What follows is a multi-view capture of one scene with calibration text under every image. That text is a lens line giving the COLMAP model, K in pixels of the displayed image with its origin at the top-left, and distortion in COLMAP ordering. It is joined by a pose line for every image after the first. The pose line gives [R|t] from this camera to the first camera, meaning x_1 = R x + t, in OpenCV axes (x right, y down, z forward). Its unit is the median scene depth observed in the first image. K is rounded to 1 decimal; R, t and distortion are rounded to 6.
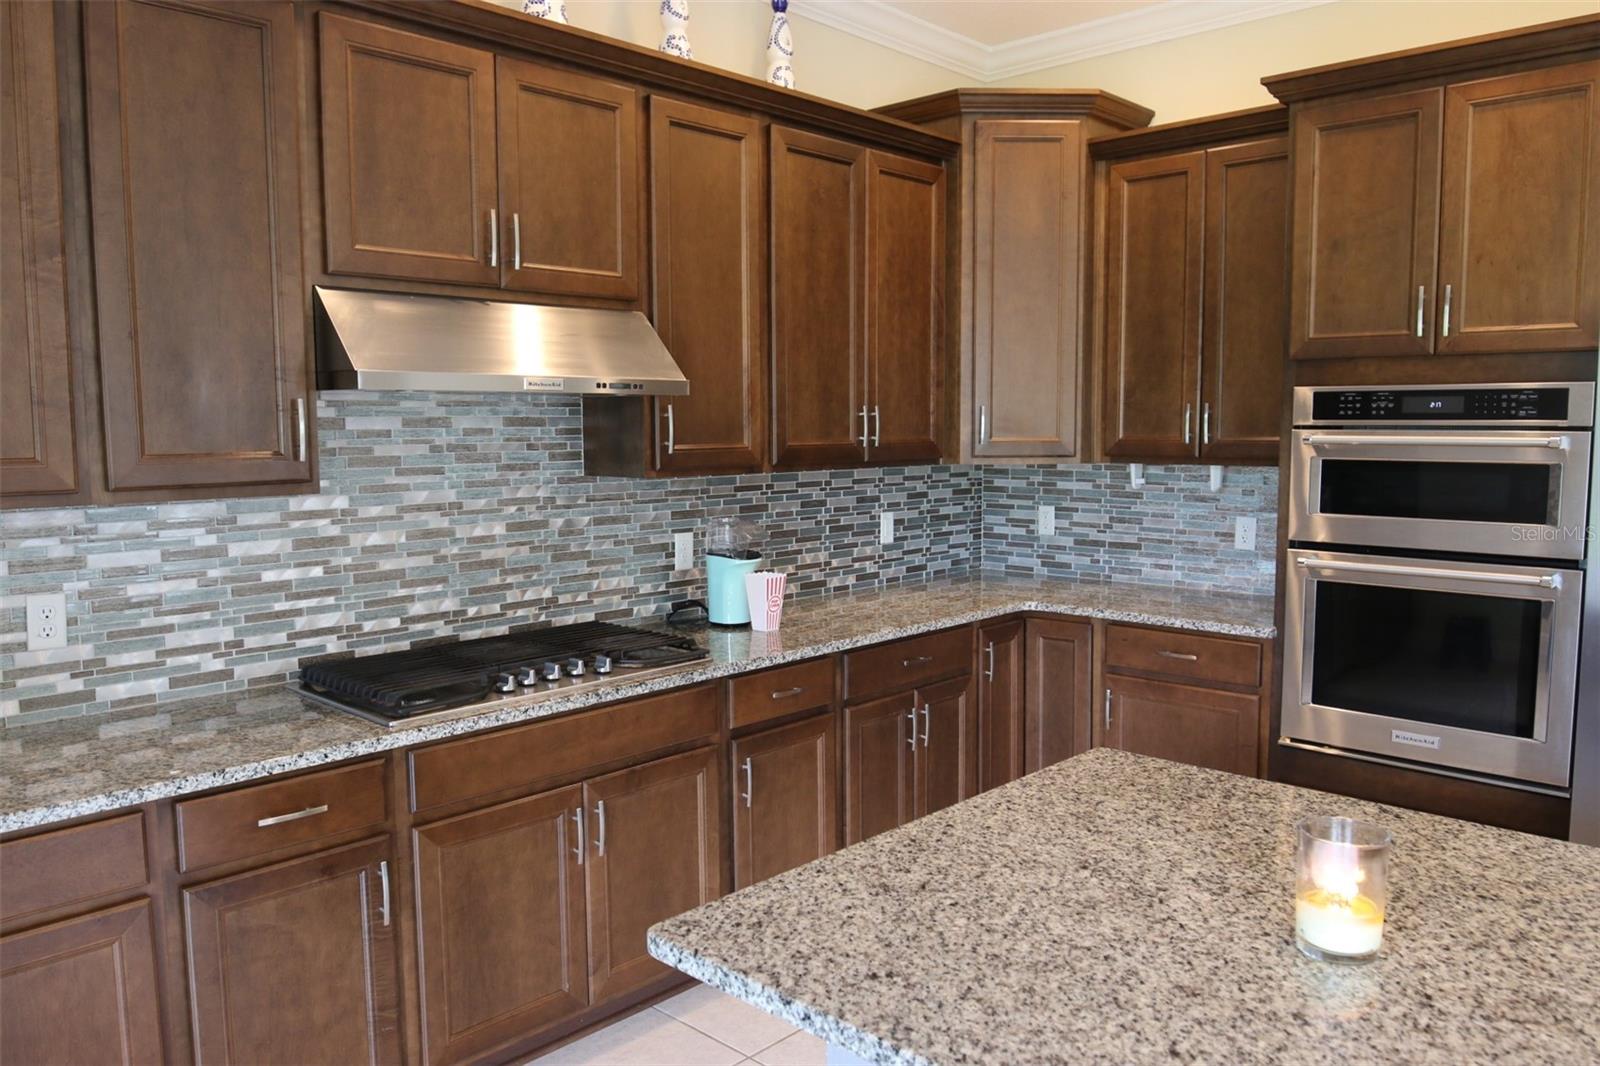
lens RADIAL K [[1171.6, 0, 800.0], [0, 1171.6, 533.0], [0, 0, 1]] dist [-0.017804, -0.005021]
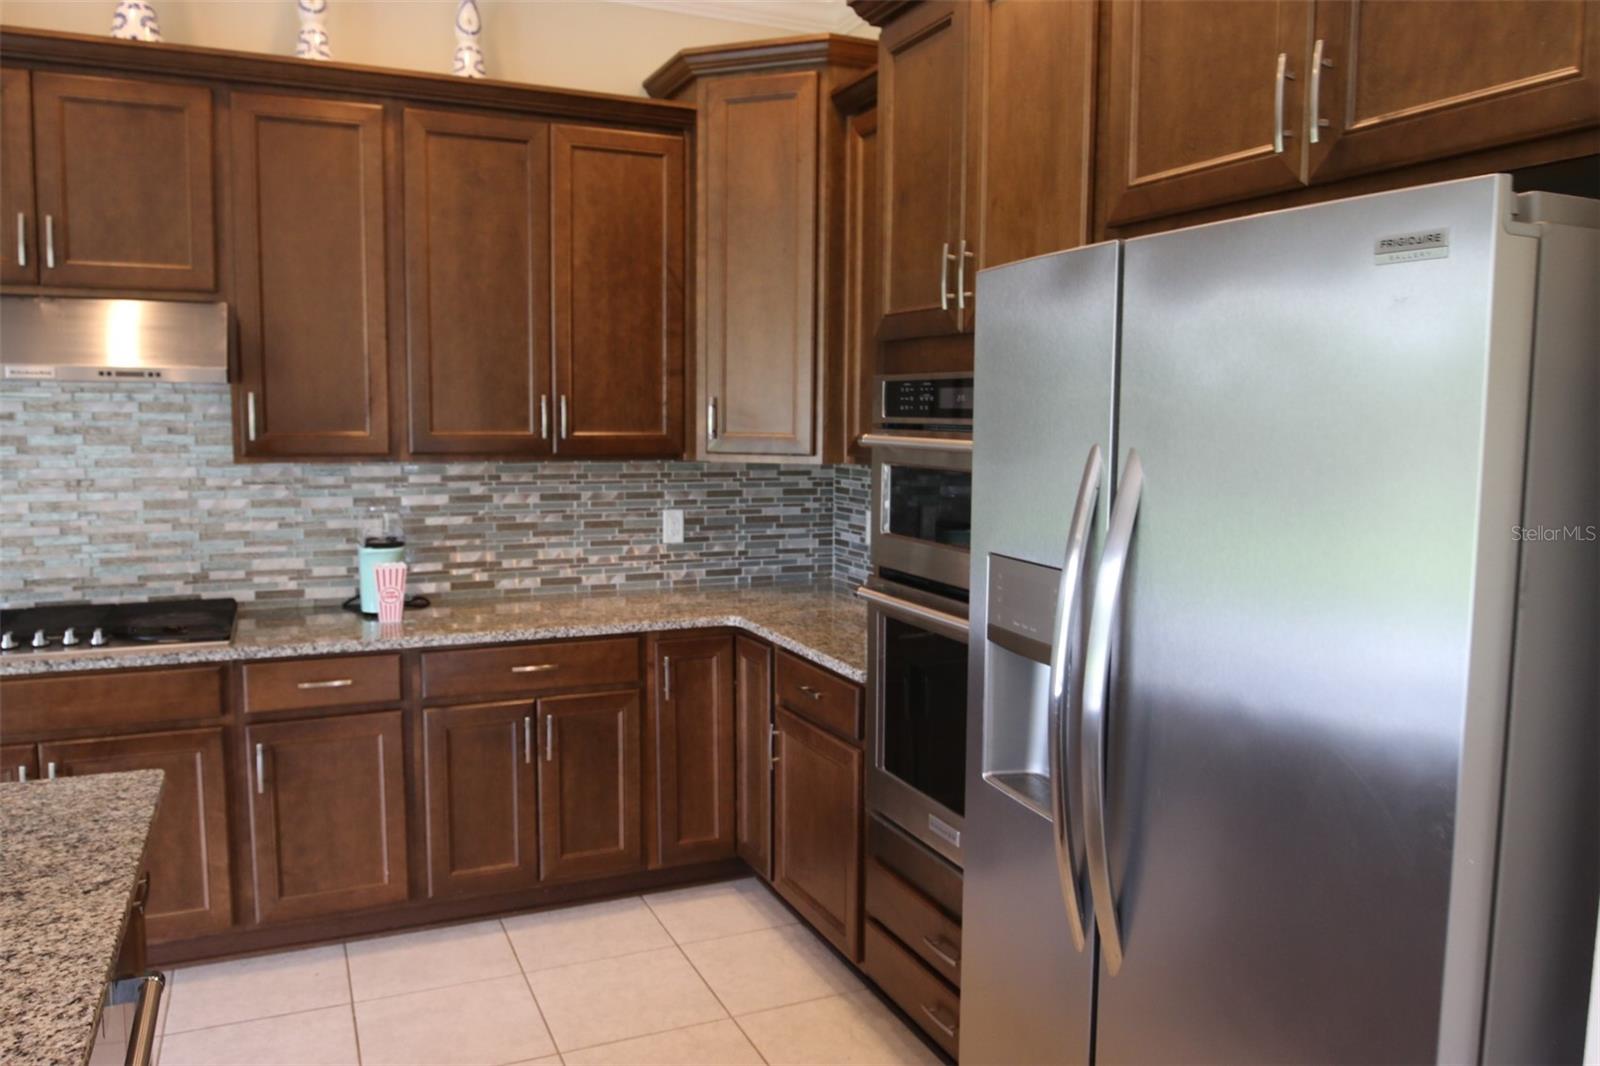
lens RADIAL K [[1170.3, 0, 797.0], [0, 1170.3, 518.6], [0, 0, 1]] dist [-0.008247, -0.007670]
pose [[0.919488, 0.048937, -0.390060, 0.604251], [-0.050696, 0.998697, 0.005792, -0.024084], [0.389835, 0.014448, 0.920771, 0.201784]]
